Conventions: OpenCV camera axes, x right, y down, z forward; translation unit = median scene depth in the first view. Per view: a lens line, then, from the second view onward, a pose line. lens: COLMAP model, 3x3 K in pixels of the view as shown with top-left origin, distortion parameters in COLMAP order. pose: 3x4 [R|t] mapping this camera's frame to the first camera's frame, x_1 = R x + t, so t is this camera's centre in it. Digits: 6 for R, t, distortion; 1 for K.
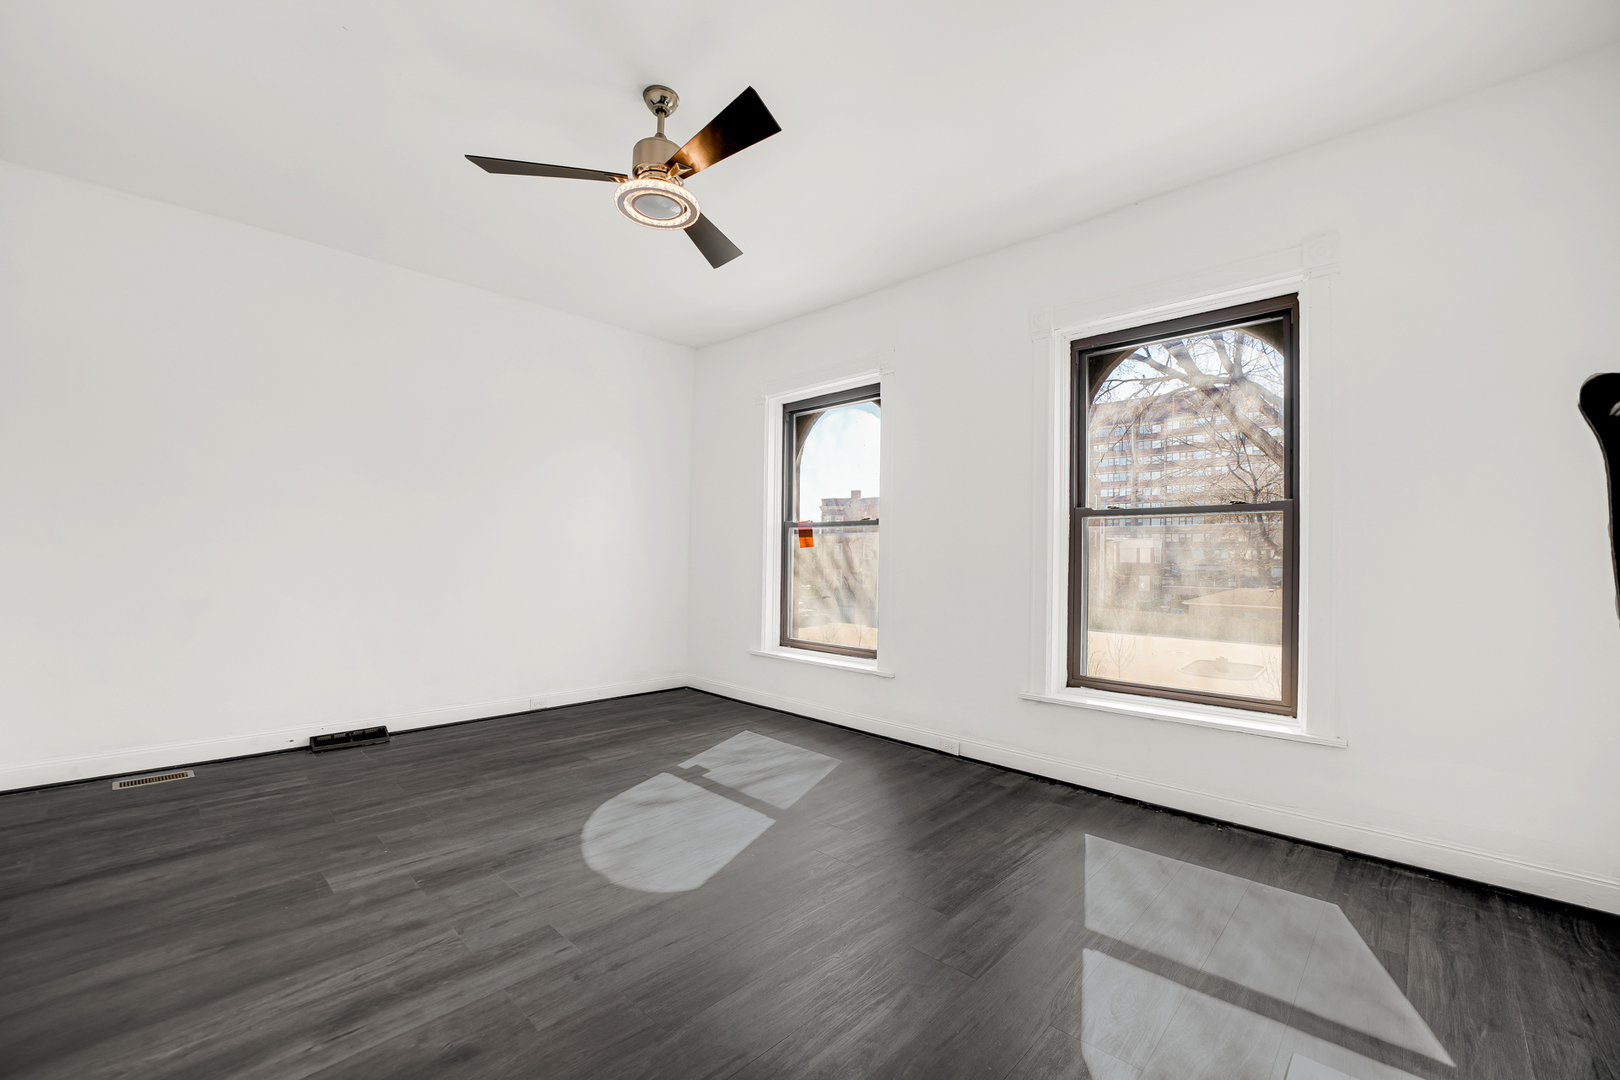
lens RADIAL K [[673.9, 0, 828.3], [0, 673.9, 553.0], [0, 0, 1]] dist [-0.015859, -0.000061]
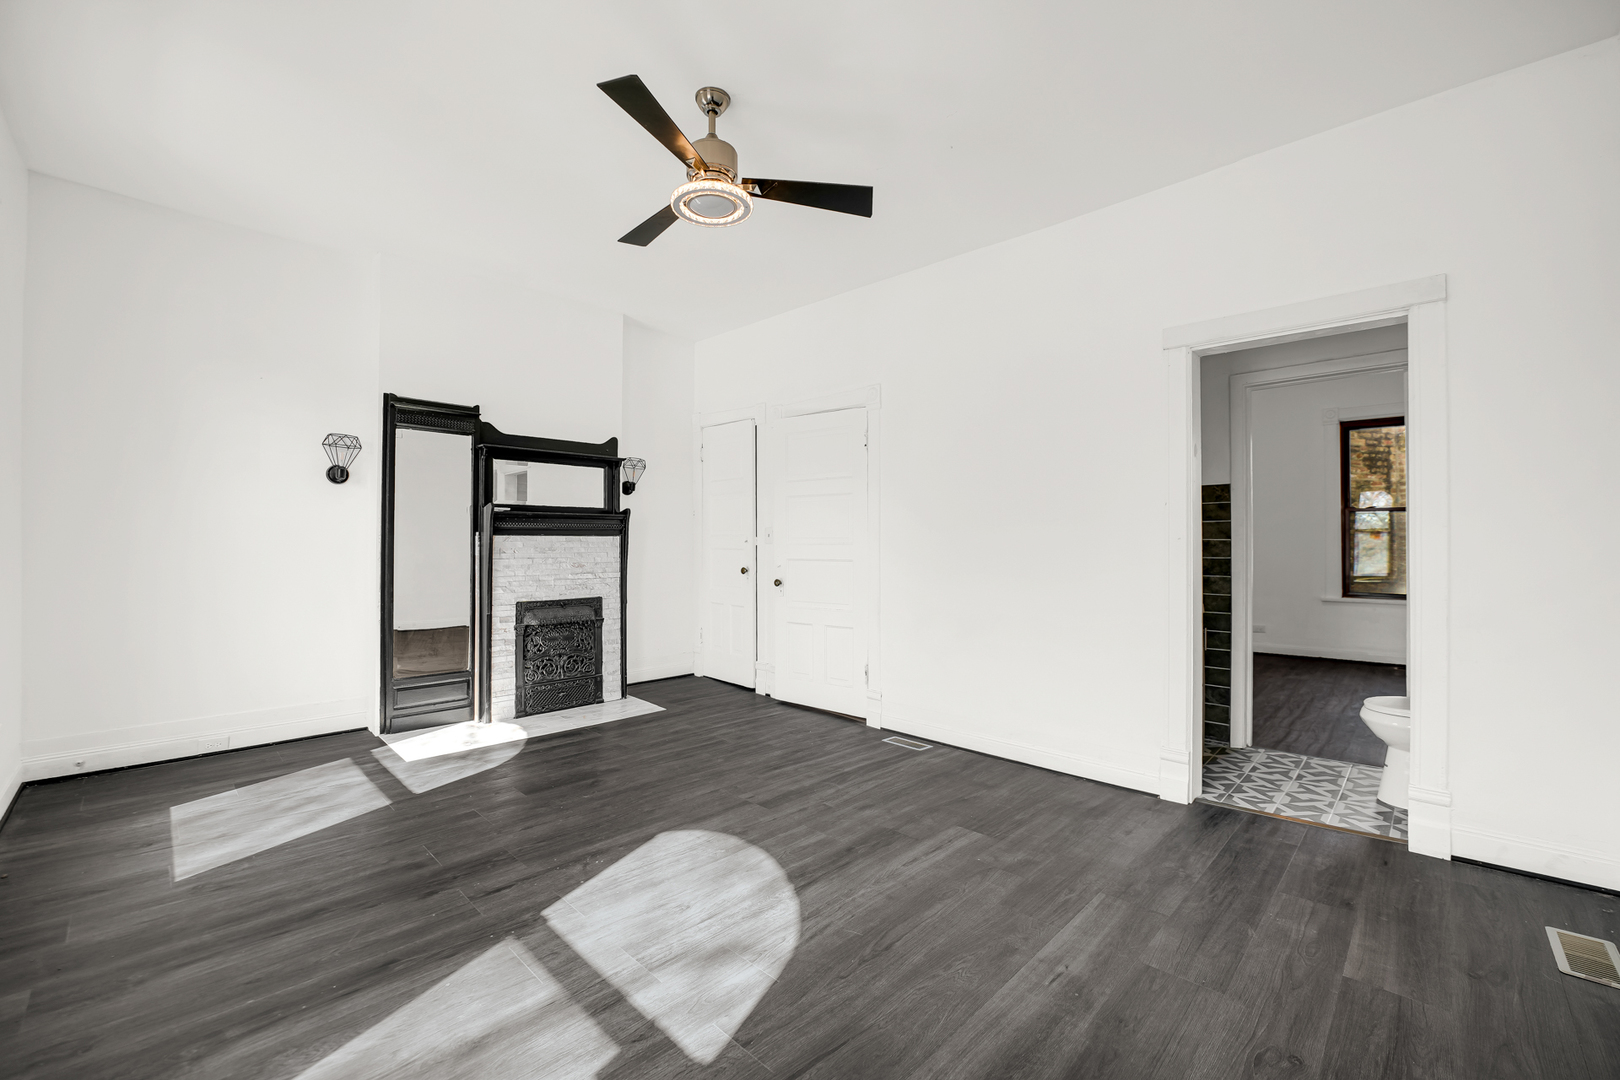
lens RADIAL K [[673.9, 0, 828.3], [0, 673.9, 553.0], [0, 0, 1]] dist [-0.015859, -0.000061]
pose [[-0.999773, -0.019666, 0.008215, -0.449316], [-0.019637, 0.999801, 0.003615, 0.002580], [-0.008285, 0.003453, -0.999960, 2.003653]]
